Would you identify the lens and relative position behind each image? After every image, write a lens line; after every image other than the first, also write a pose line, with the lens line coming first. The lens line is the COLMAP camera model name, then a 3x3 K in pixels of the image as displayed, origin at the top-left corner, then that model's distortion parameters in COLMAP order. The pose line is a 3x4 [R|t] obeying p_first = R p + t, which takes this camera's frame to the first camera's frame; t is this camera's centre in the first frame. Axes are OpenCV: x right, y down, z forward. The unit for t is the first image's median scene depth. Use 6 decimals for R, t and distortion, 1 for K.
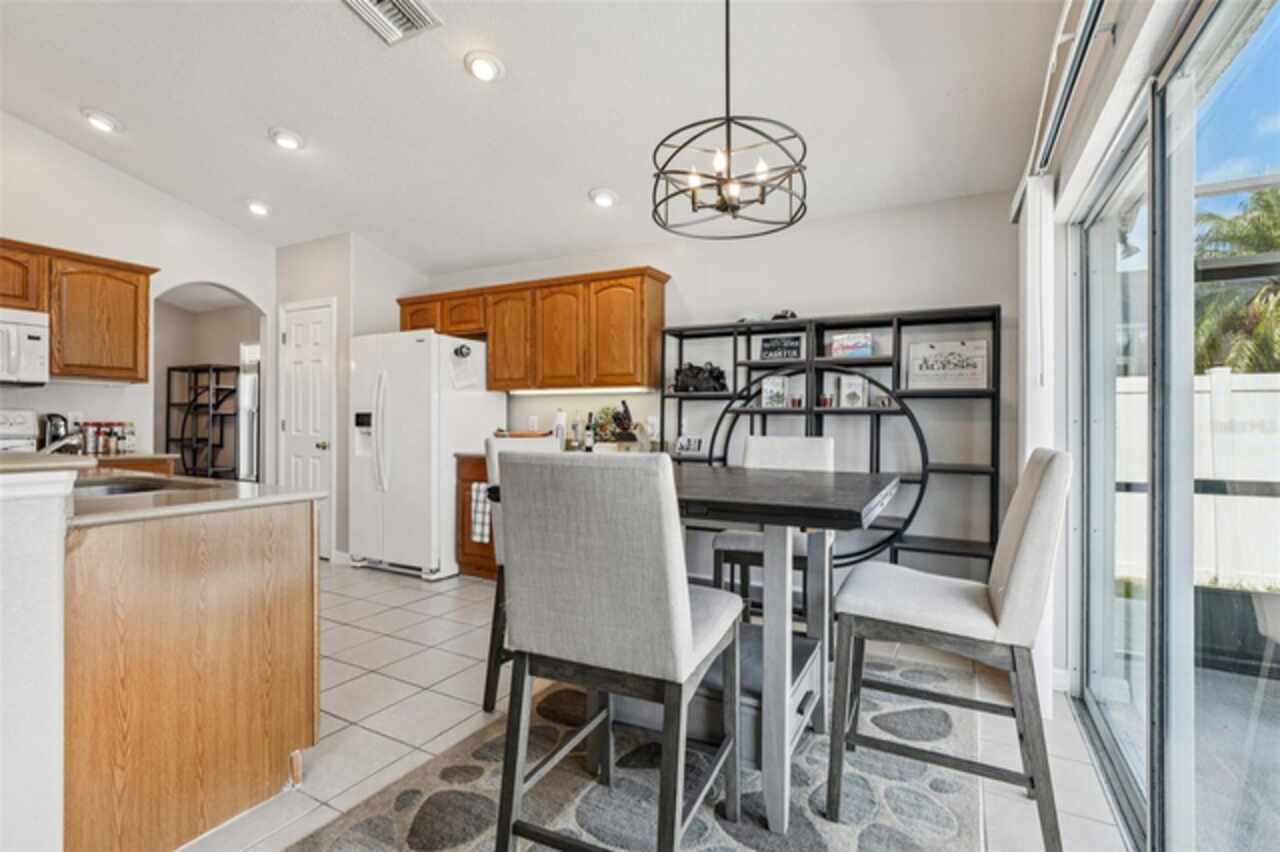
lens RADIAL K [[620.6, 0, 640.0], [0, 620.6, 426.0], [0, 0, 1]] dist [-0.000898, -0.000257]
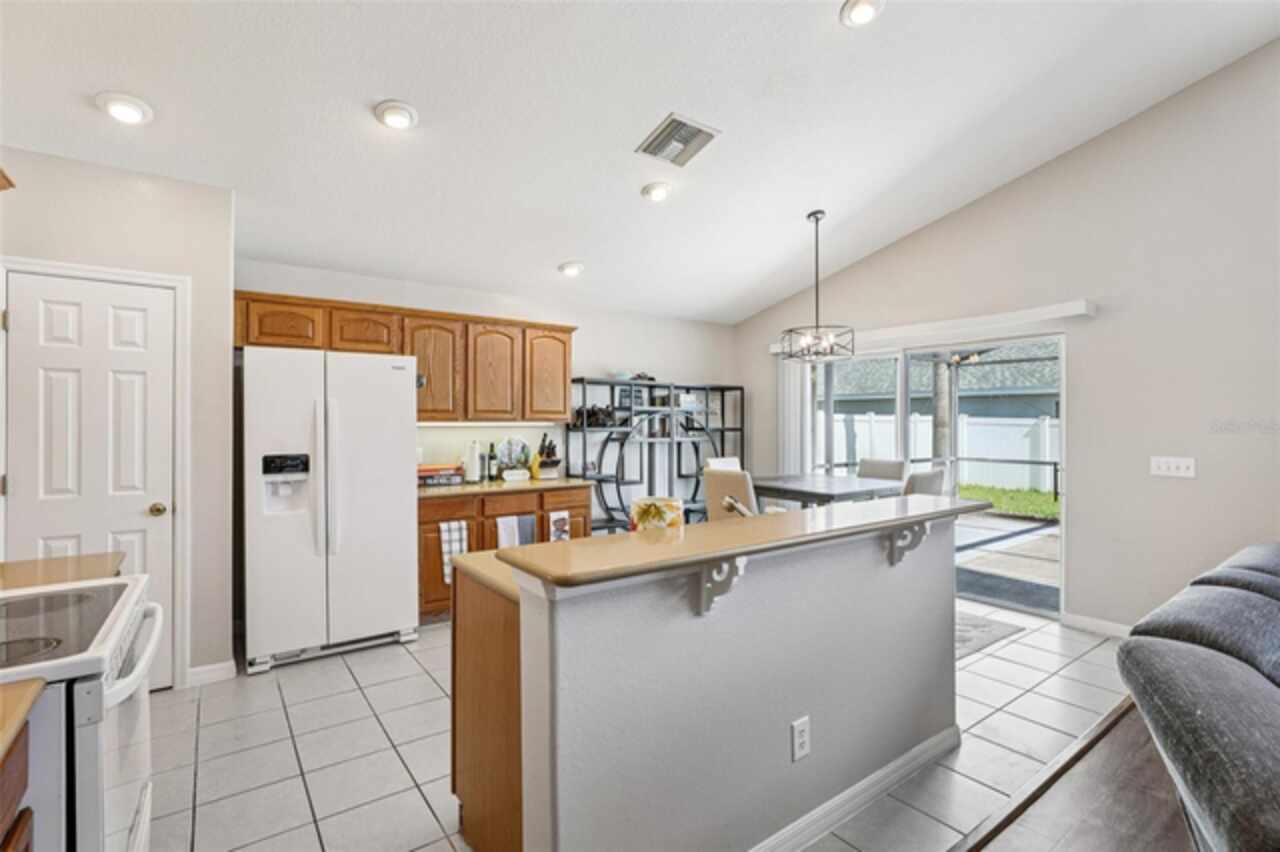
lens RADIAL K [[594.5, 0, 641.7], [0, 594.5, 419.9], [0, 0, 1]] dist [-0.032977, 0.000123]
pose [[0.404099, -0.003714, 0.914708, -1.020549], [0.004726, 0.999987, 0.001973, -0.068889], [-0.914703, 0.003526, 0.404111, 0.380447]]
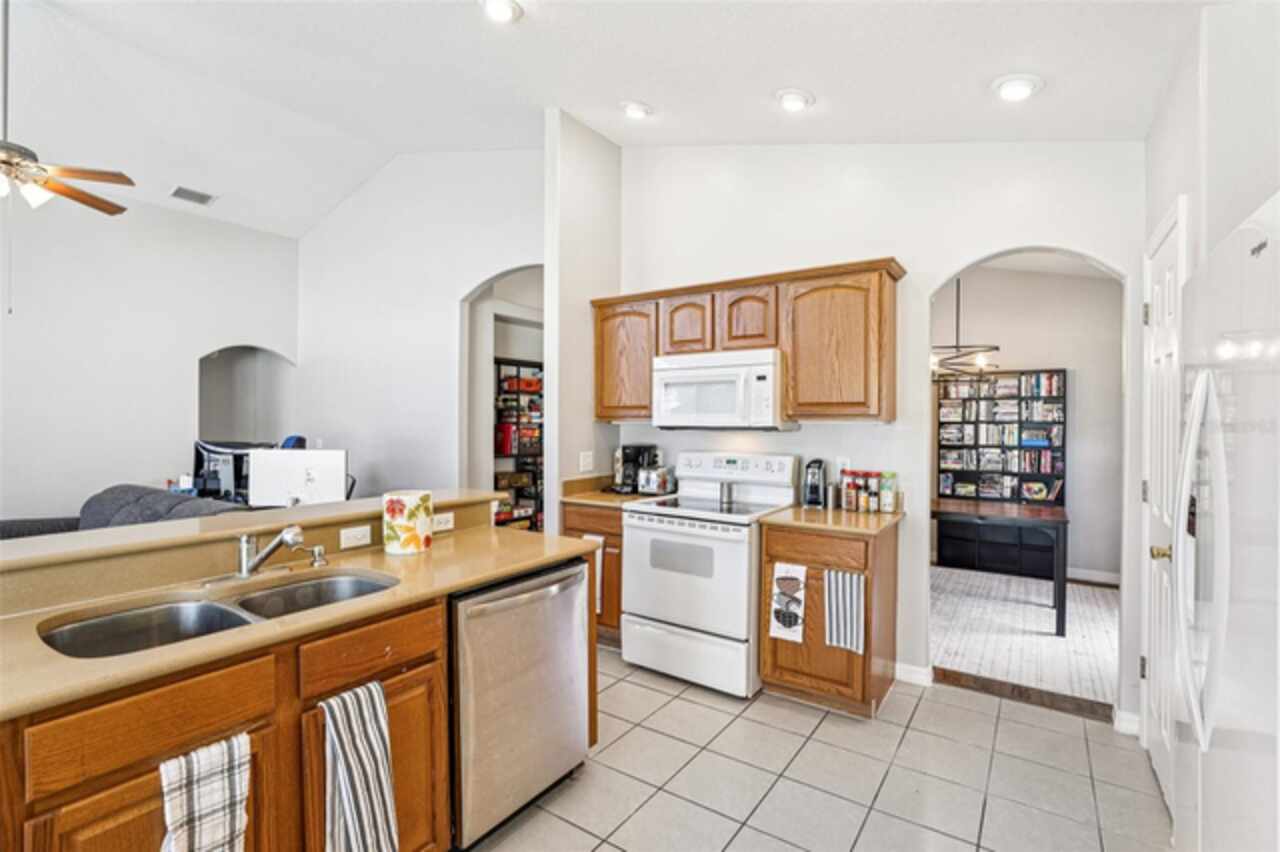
lens RADIAL K [[594.5, 0, 641.7], [0, 594.5, 419.9], [0, 0, 1]] dist [-0.032977, 0.000123]
pose [[-0.111575, -0.008983, -0.993715, -0.089698], [-0.001562, 0.999959, -0.008864, -0.065101], [0.993755, 0.000564, -0.111584, 0.814105]]
